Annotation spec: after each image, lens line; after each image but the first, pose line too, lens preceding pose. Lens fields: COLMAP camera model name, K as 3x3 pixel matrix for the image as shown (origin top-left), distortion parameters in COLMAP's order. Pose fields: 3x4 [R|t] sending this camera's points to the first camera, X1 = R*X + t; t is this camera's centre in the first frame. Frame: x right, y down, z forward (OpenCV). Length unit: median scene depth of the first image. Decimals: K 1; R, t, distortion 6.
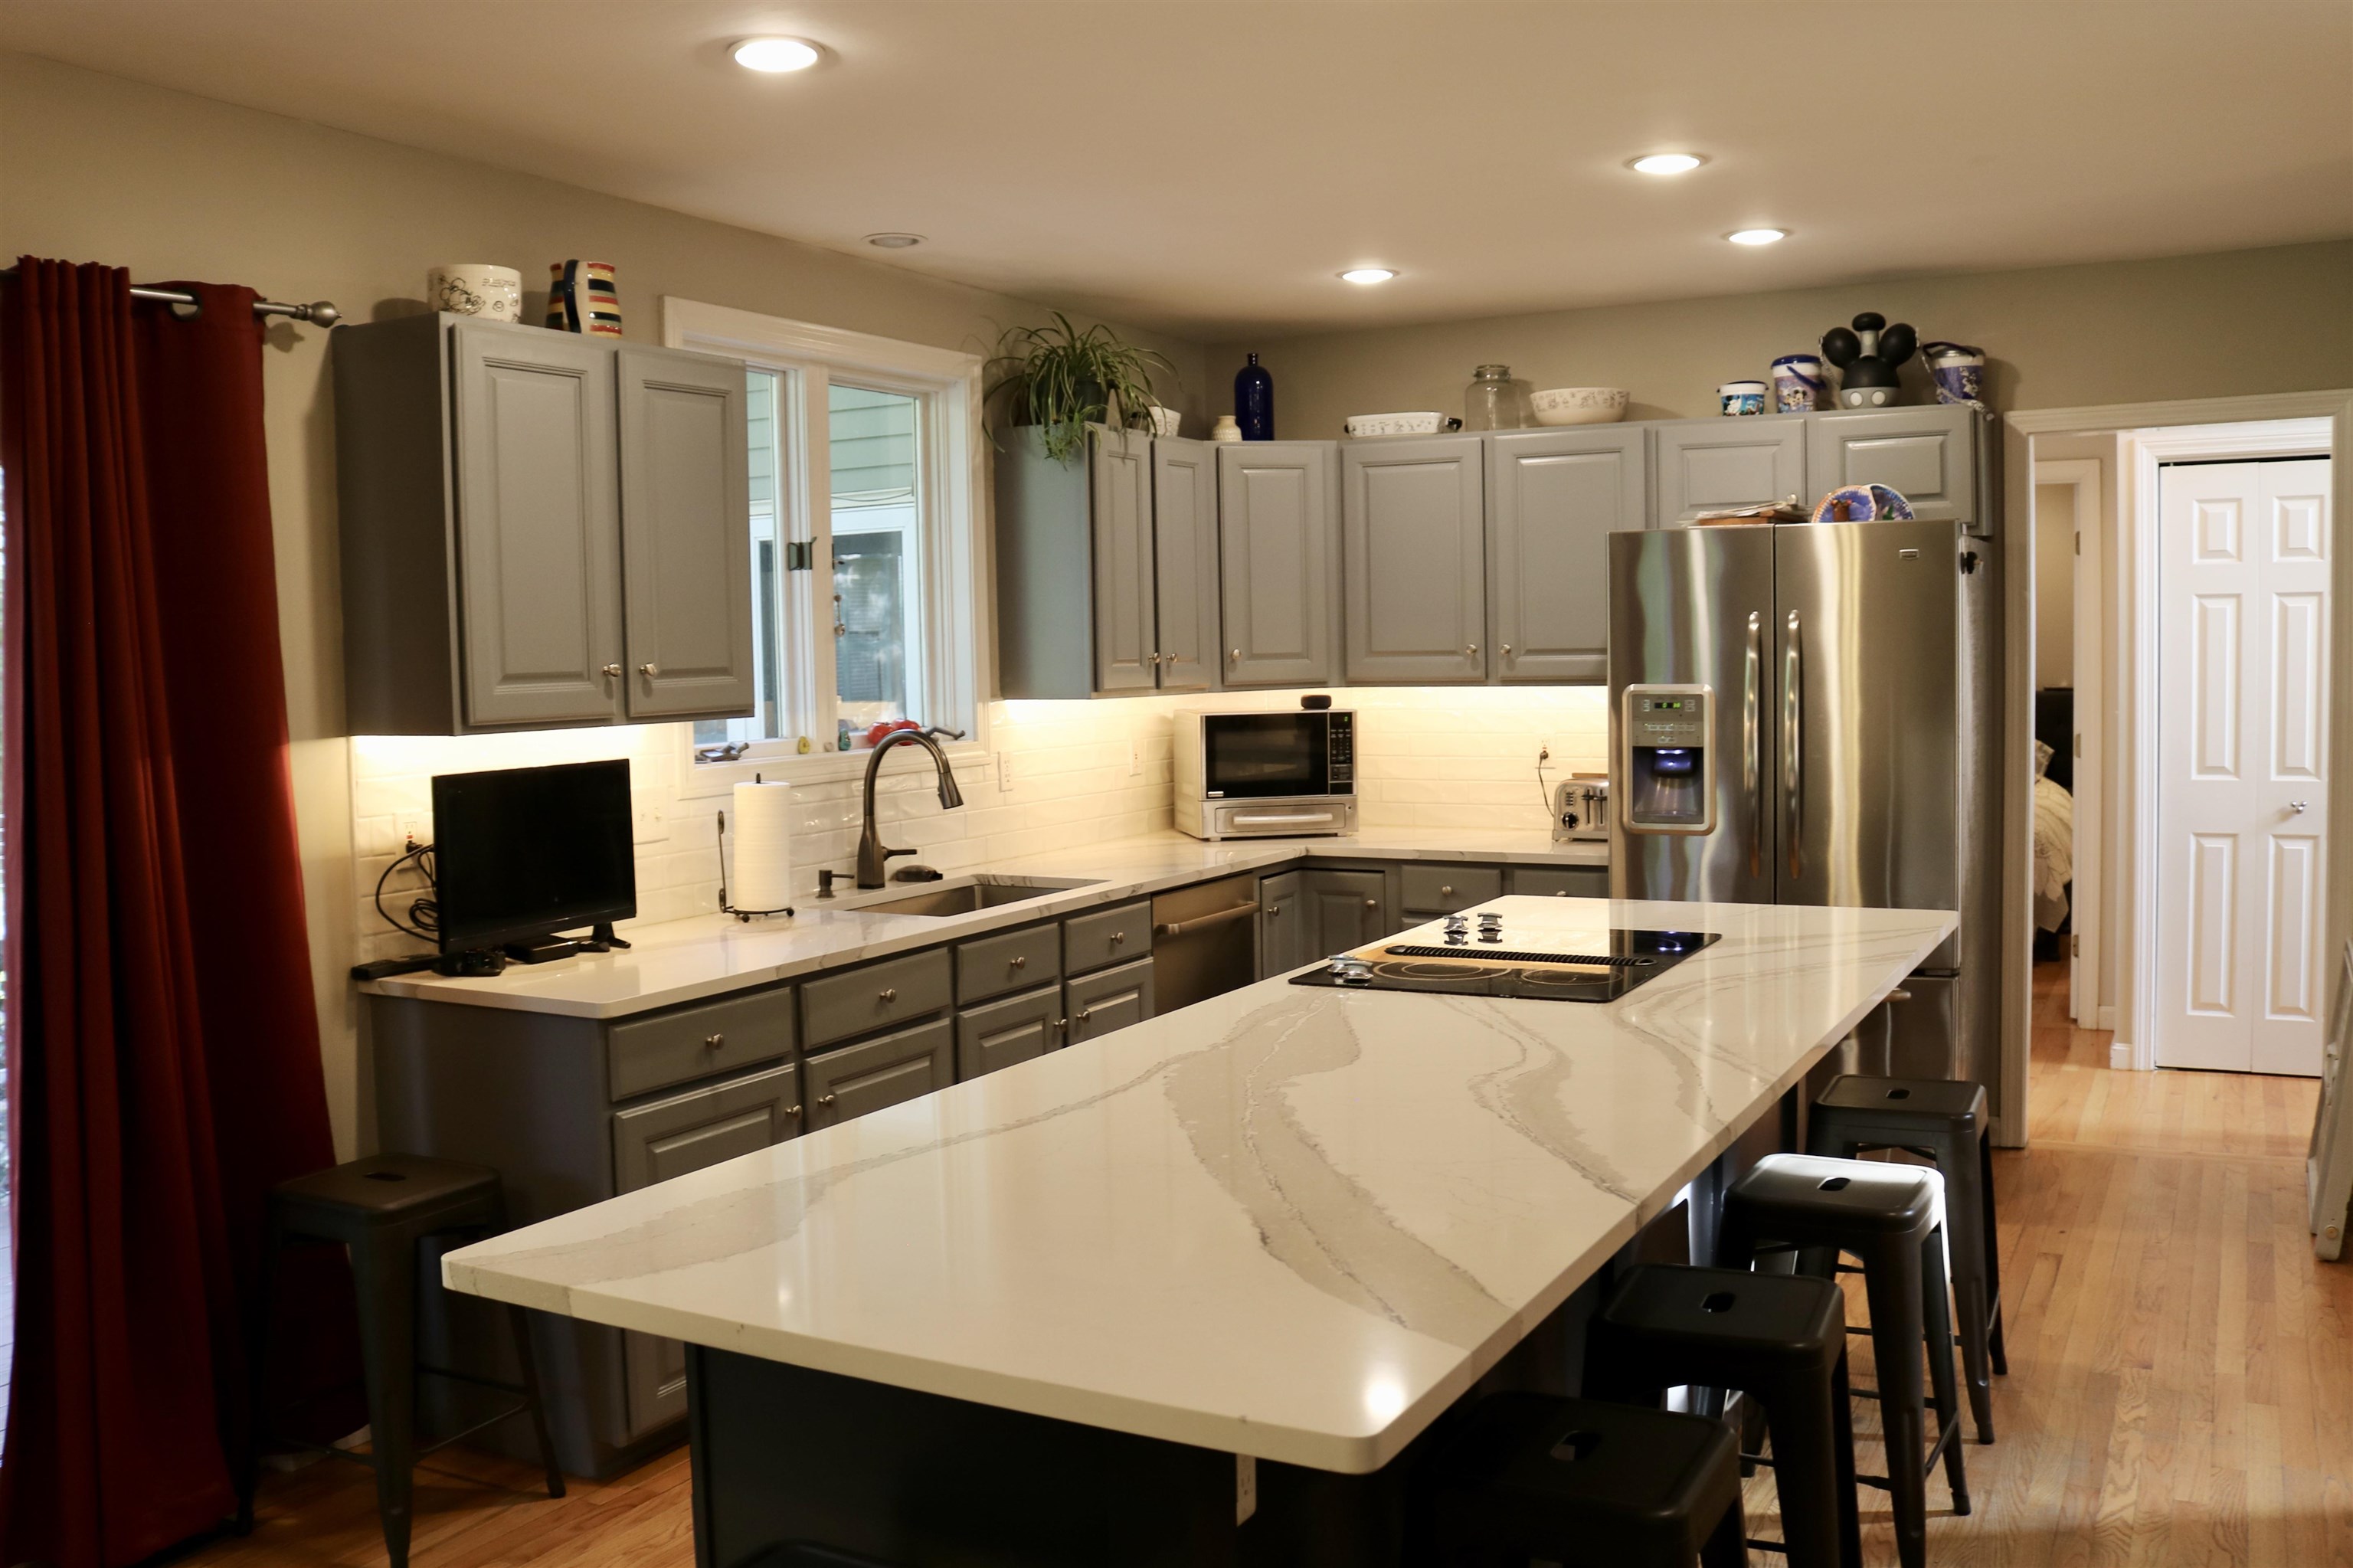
lens RADIAL K [[1951.2, 0, 1183.0], [0, 1951.2, 784.2], [0, 0, 1]] dist [-0.148086, 0.098765]
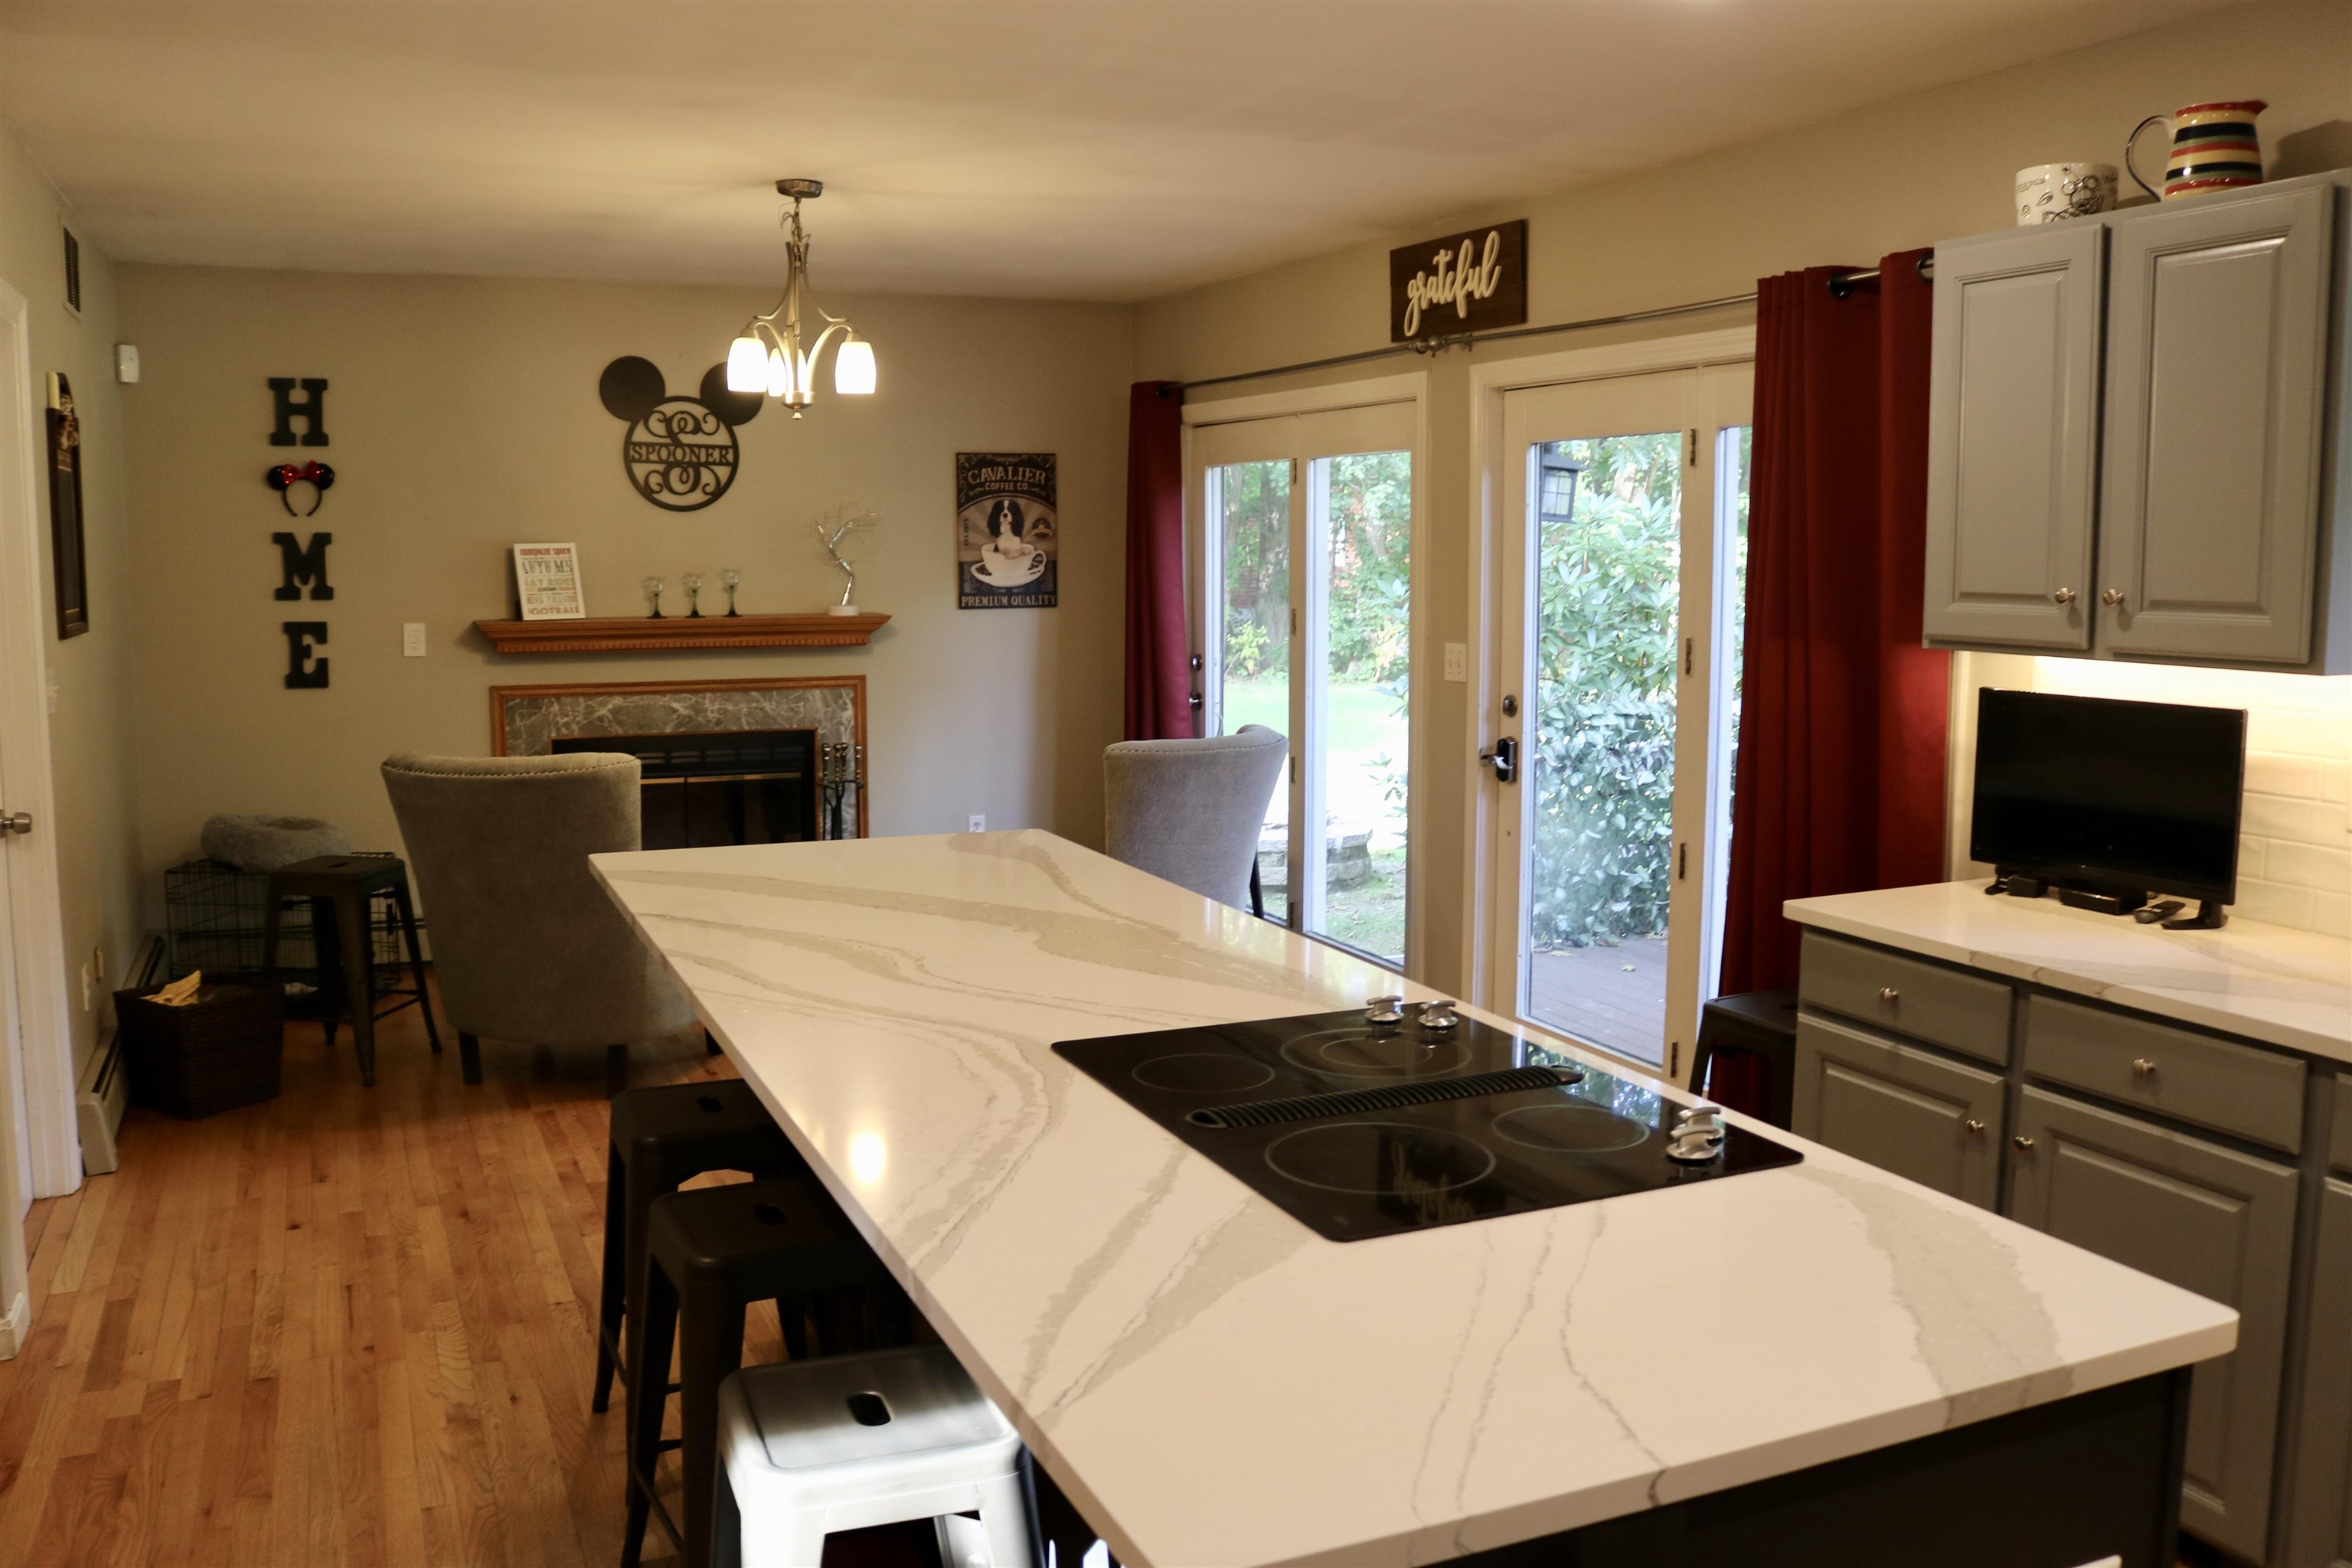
lens RADIAL K [[1950.3, 0, 1182.5], [0, 1950.3, 784.2], [0, 0, 1]] dist [-0.148086, 0.098765]
pose [[-0.608222, 0.122434, -0.784268, 0.652332], [-0.037331, 0.982527, 0.182336, -0.118321], [0.792889, 0.140178, -0.593024, 1.212892]]
